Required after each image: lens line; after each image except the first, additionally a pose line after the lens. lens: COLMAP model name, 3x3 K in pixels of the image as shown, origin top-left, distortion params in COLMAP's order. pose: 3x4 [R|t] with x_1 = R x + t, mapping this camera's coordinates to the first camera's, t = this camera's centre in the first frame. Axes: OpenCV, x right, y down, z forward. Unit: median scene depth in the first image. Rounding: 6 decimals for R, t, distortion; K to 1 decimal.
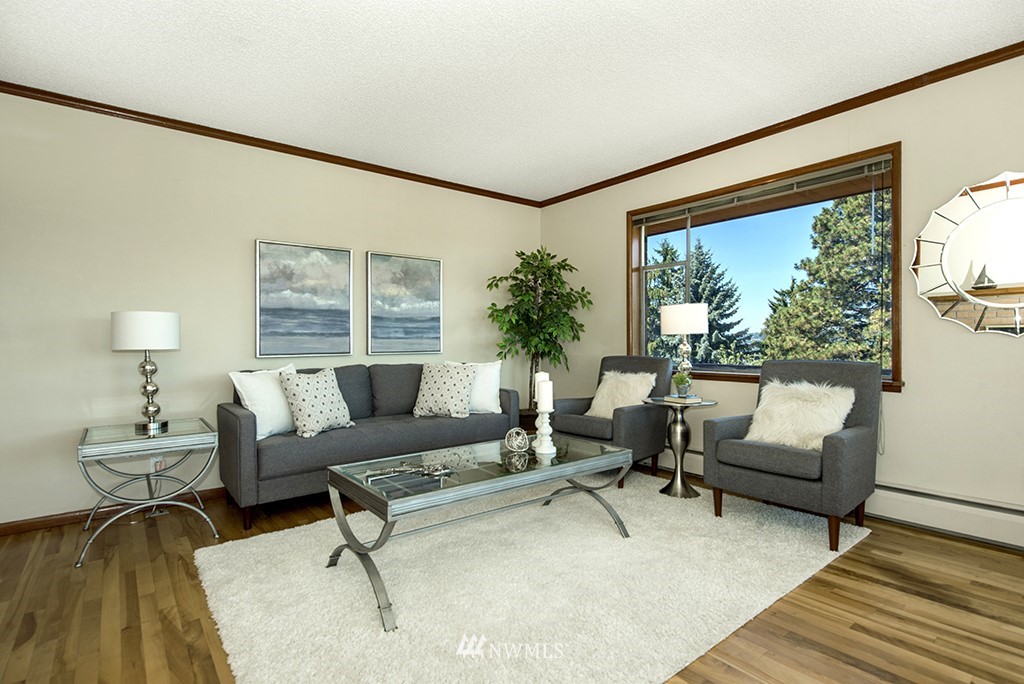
lens RADIAL K [[501.0, 0, 512.5], [0, 501.0, 341.1], [0, 0, 1]] dist [0.004098, -0.000645]
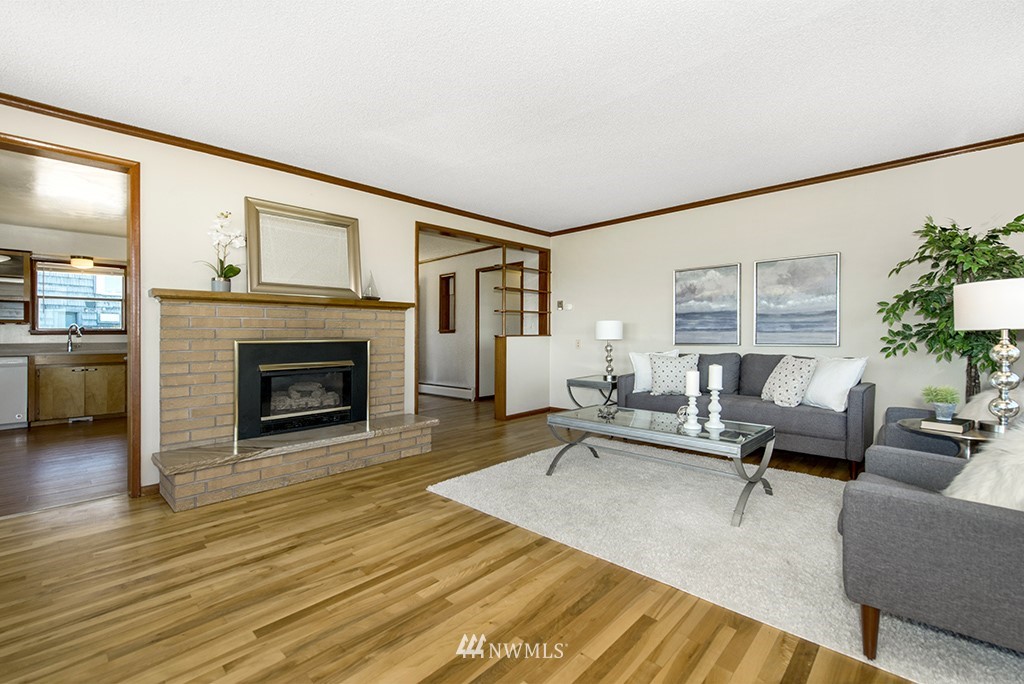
lens RADIAL K [[449.0, 0, 526.9], [0, 449.0, 333.5], [0, 0, 1]] dist [0.014208, -0.000871]
pose [[0.152347, 0.003733, -0.988320, 0.738654], [0.008959, 0.999947, 0.005158, -0.013704], [0.988286, -0.009640, 0.152306, 0.288573]]
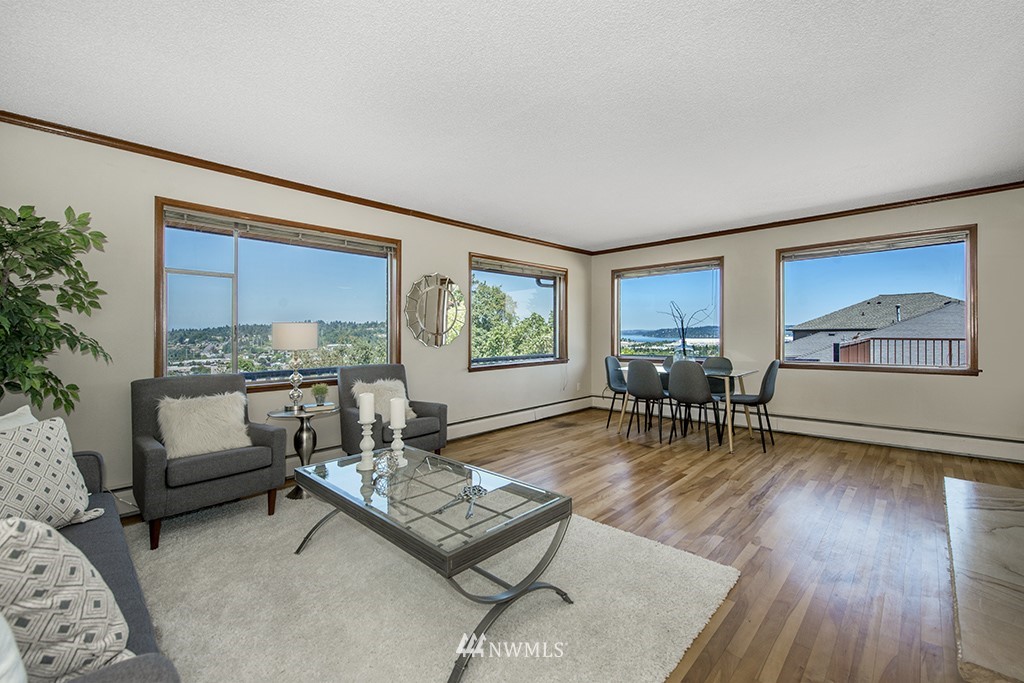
lens RADIAL K [[430.6, 0, 509.6], [0, 430.6, 337.4], [0, 0, 1]] dist [0.013853, -0.000009]
pose [[-0.133643, 0.001529, 0.991028, -0.588657], [0.007211, 0.999974, -0.000570, -0.034386], [-0.991003, 0.007070, -0.133651, 0.590358]]
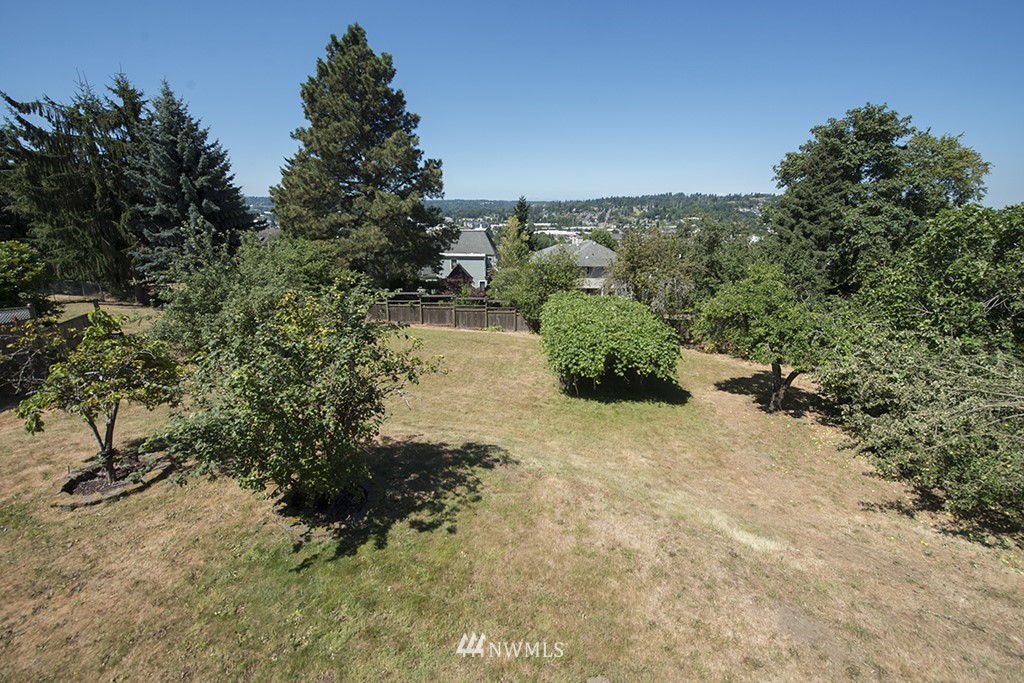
lens RADIAL K [[411.7, 0, 514.0], [0, 411.7, 338.0], [0, 0, 1]] dist [-0.016395, -0.001166]
pose [[0.601895, -0.229660, 0.764839, 1.057500], [-0.018620, 0.953458, 0.300950, -0.120863], [-0.798358, -0.195382, 0.569605, 0.772320]]
